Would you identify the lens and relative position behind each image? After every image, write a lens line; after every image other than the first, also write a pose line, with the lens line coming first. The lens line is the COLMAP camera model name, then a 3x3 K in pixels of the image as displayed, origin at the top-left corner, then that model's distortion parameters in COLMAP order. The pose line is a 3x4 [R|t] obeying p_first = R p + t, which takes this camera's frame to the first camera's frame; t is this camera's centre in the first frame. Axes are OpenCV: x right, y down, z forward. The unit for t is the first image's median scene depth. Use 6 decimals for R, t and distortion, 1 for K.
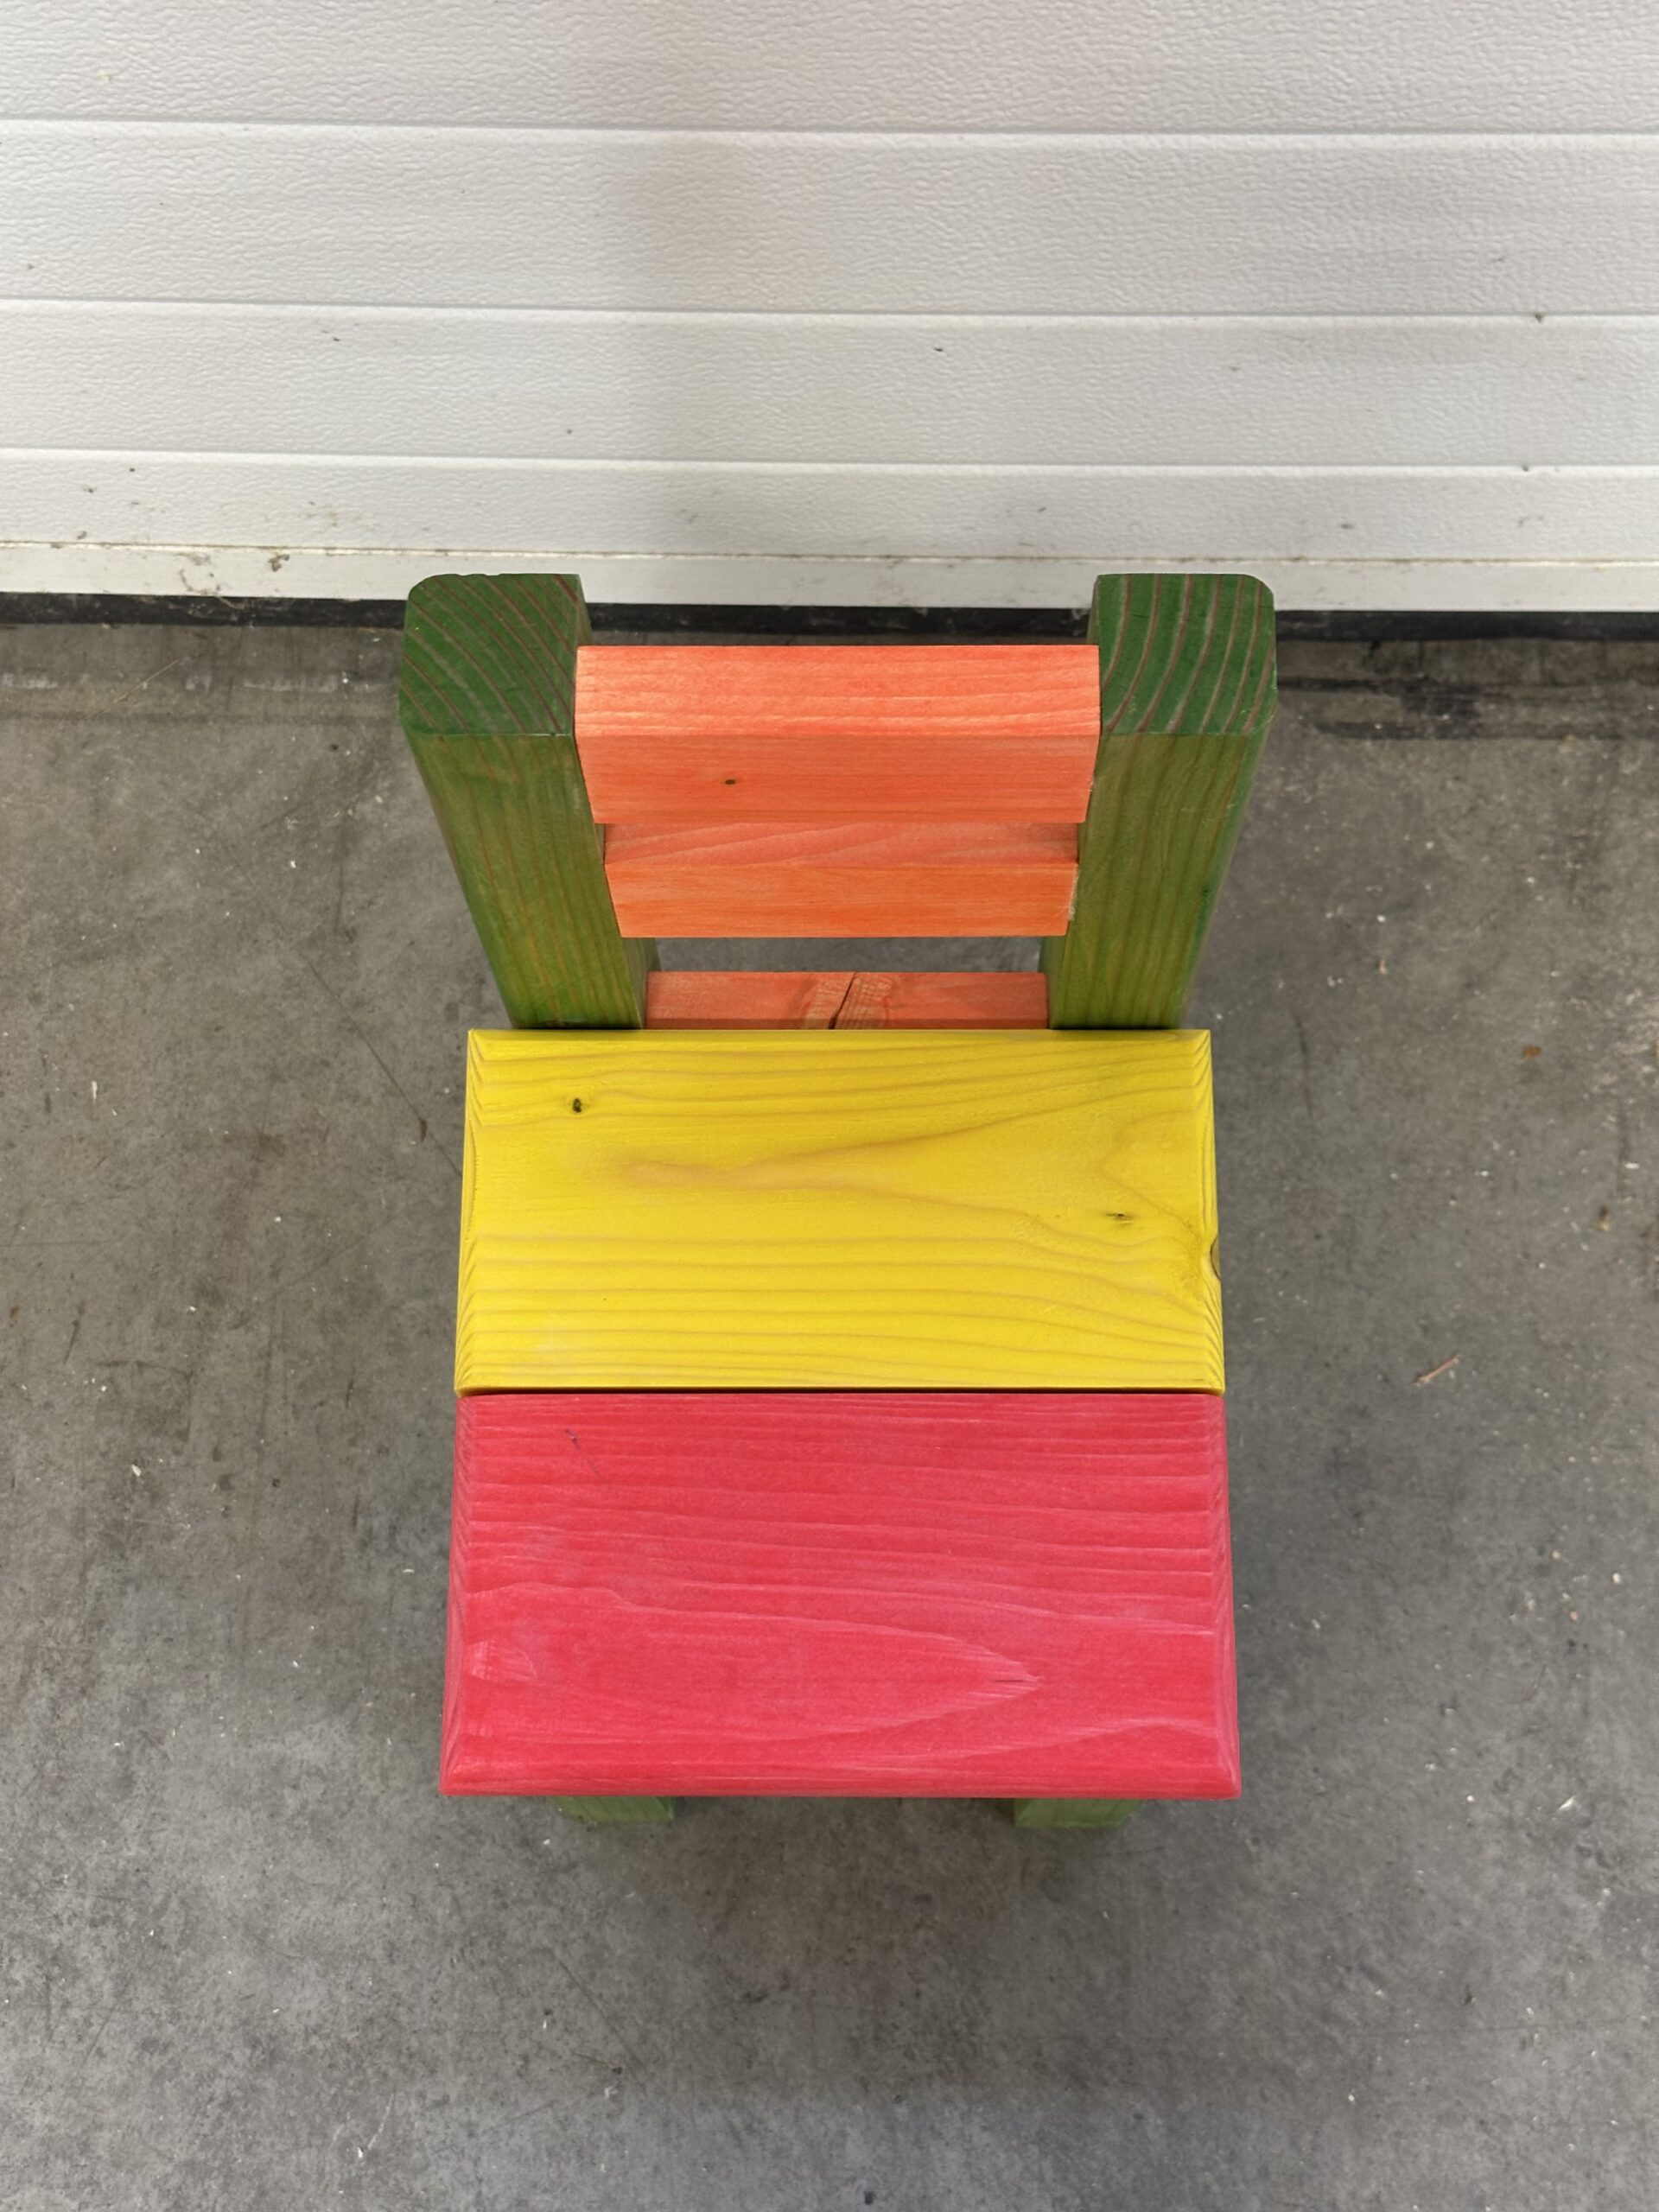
lens RADIAL K [[3095.7, 0, 825.4], [0, 3095.7, 1092.3], [0, 0, 1]] dist [0.115682, 0.000000]
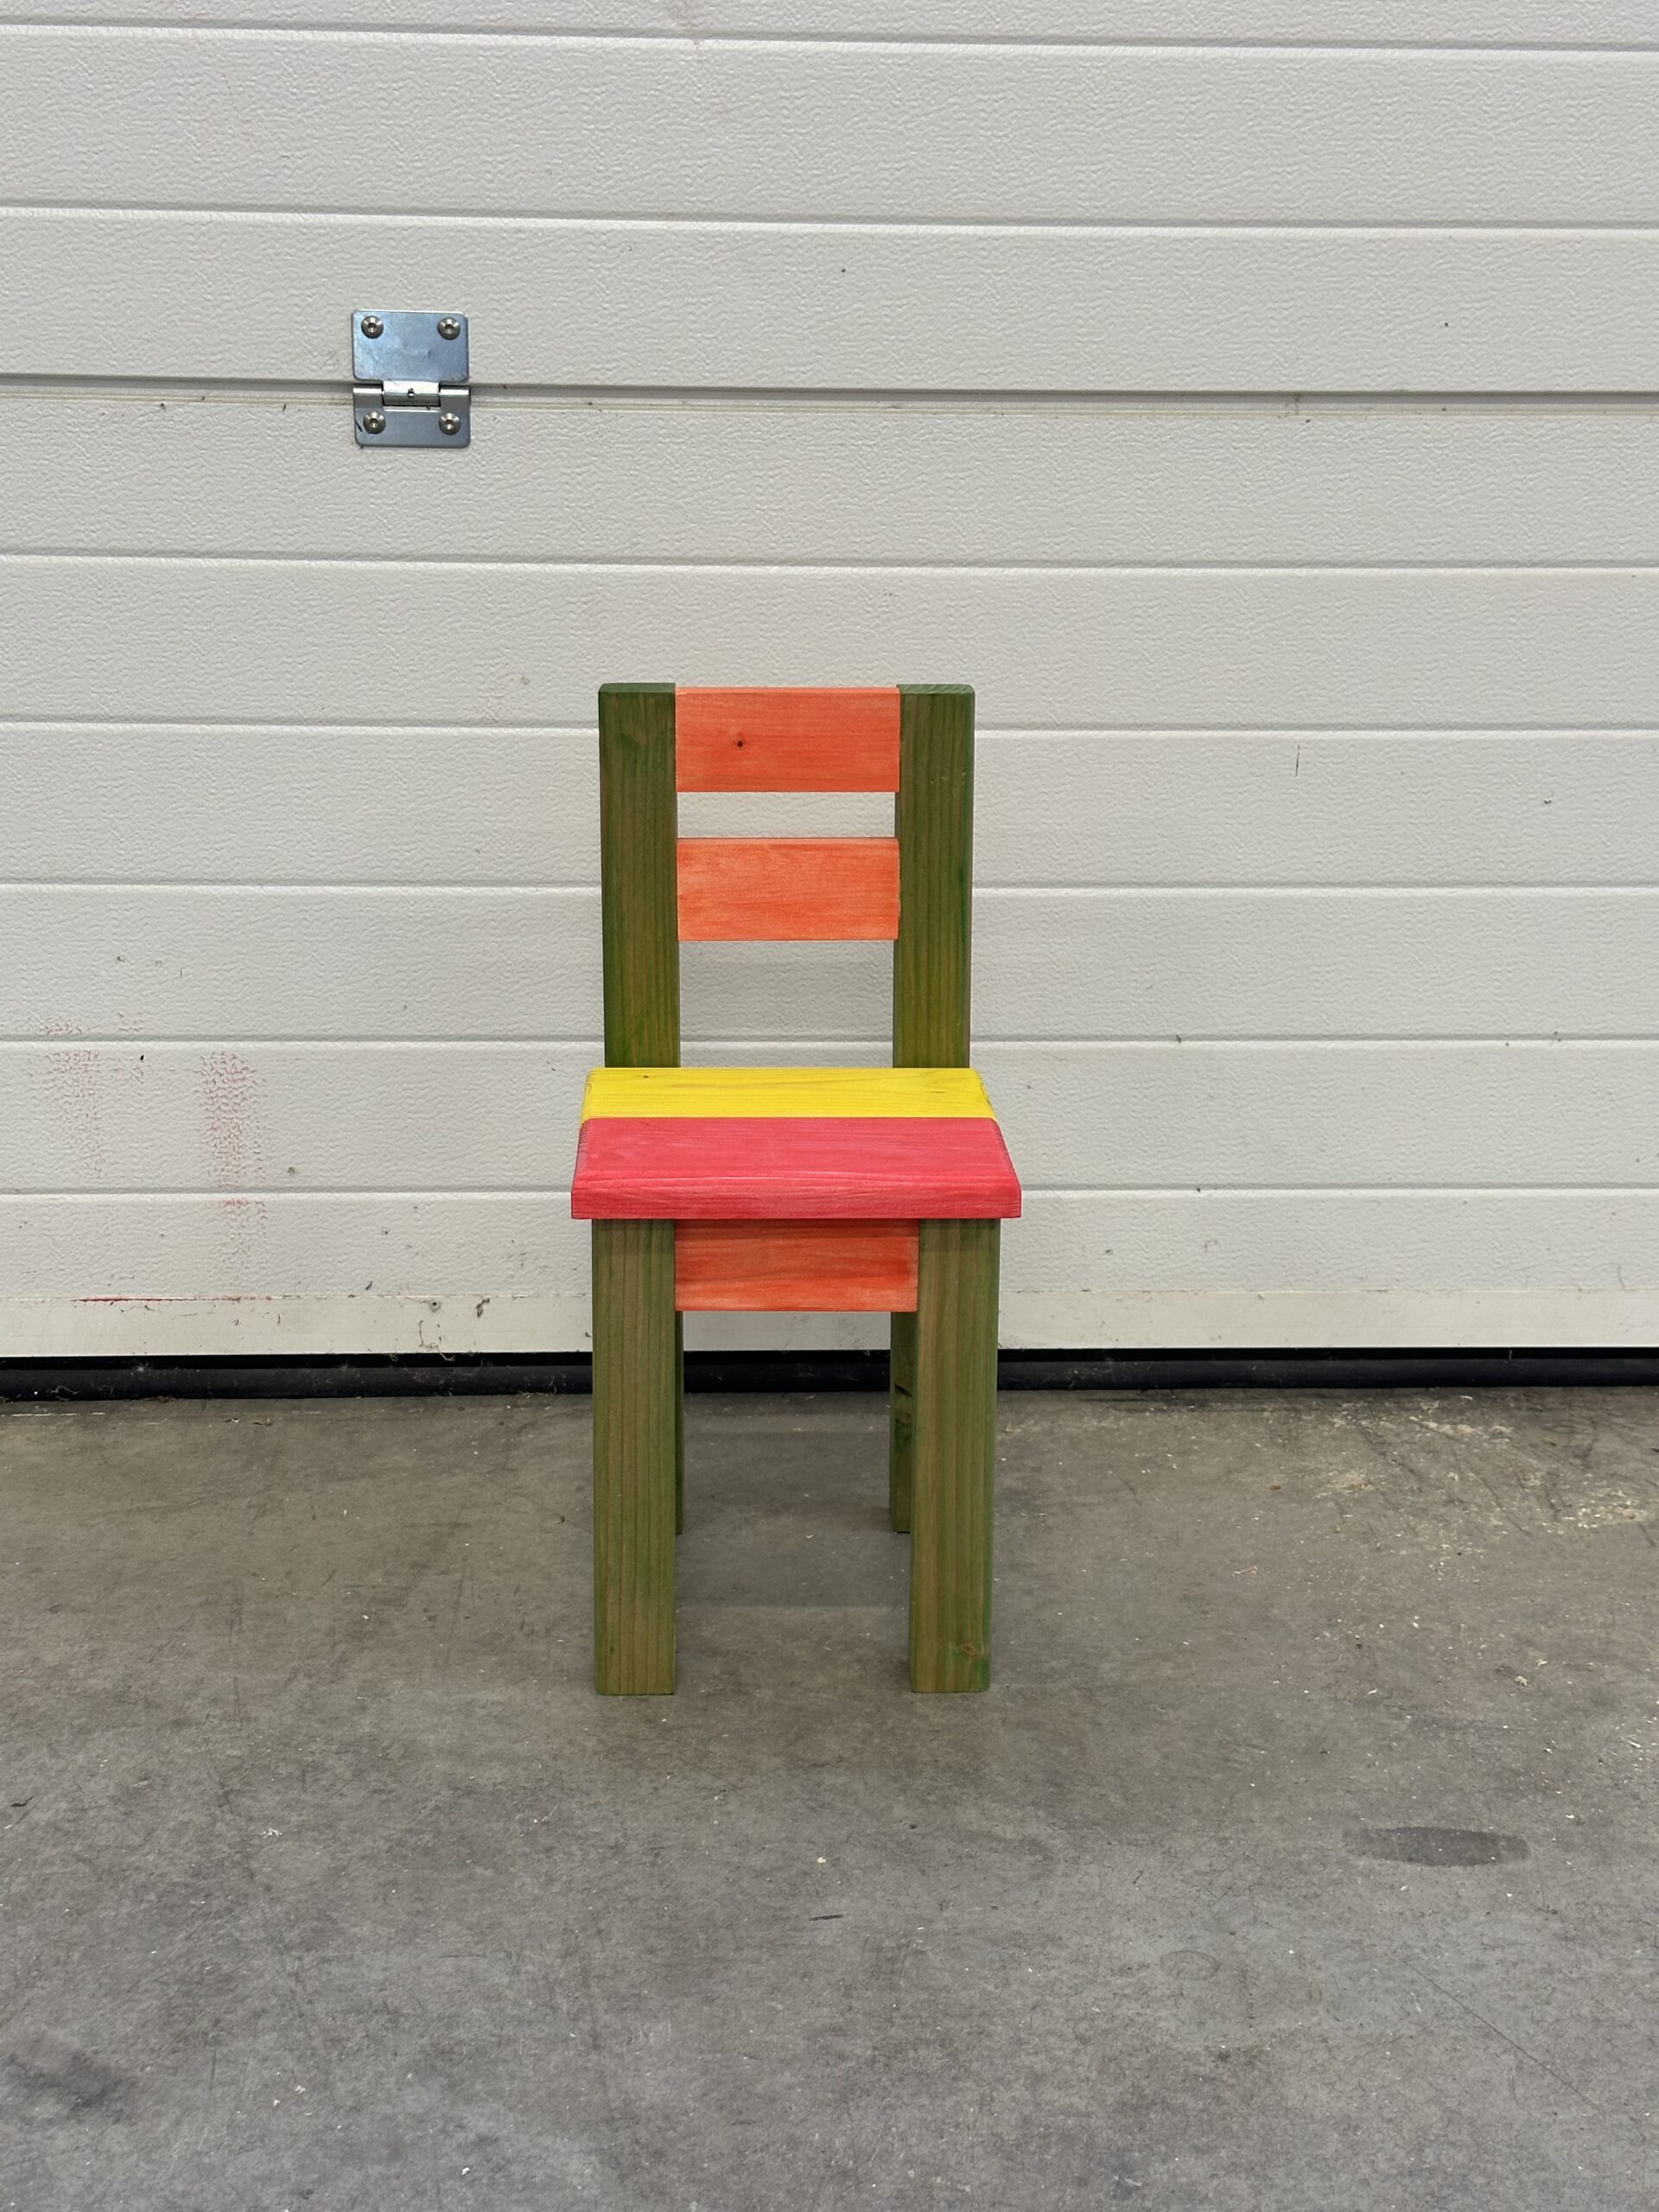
lens RADIAL K [[3095.7, 0, 854.1], [0, 3095.7, 1115.7], [0, 0, 1]] dist [0.115682, 0.000000]
pose [[0.997113, 0.000695, 0.075931, -0.108075], [0.064043, 0.529577, -0.845841, 1.257546], [-0.040799, 0.848262, 0.528003, 0.027003]]
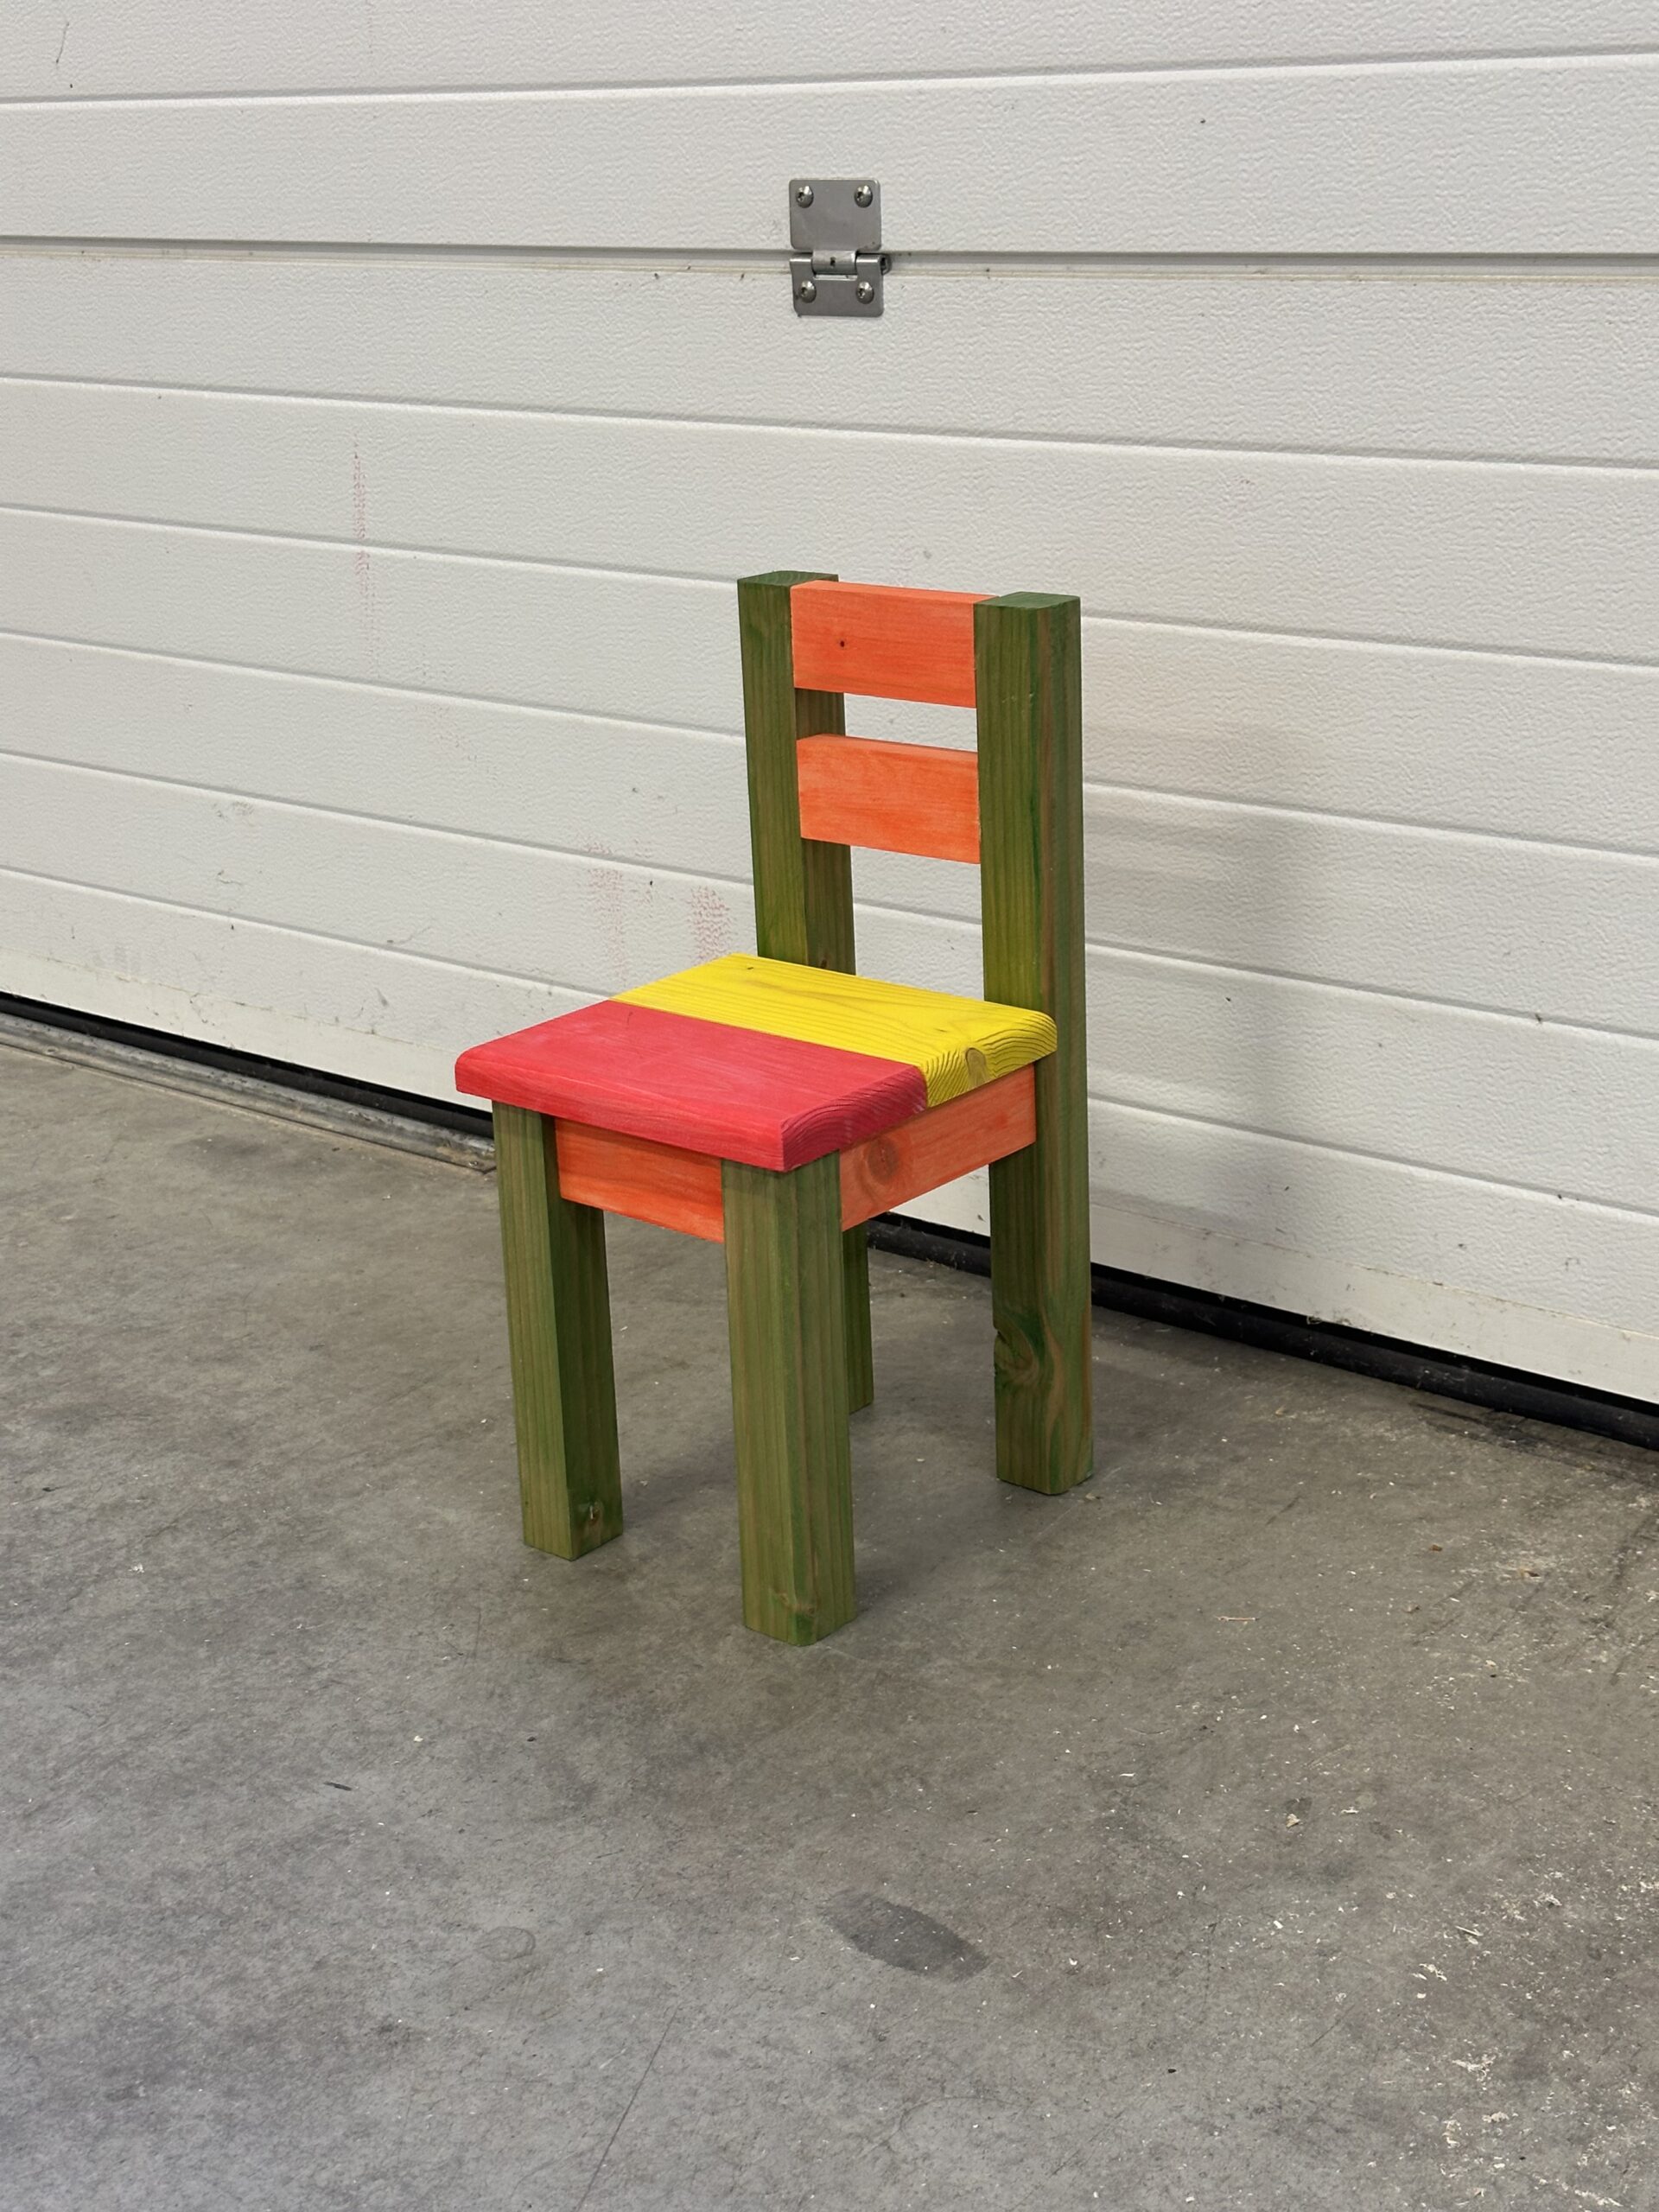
lens RADIAL K [[3095.7, 0, 816.2], [0, 3095.7, 1107.1], [0, 0, 1]] dist [0.115682, 0.000000]
pose [[0.786080, 0.178338, -0.591840, 0.823895], [-0.581108, 0.539579, -0.609236, 0.910334], [0.210694, 0.822831, 0.527785, 0.074587]]
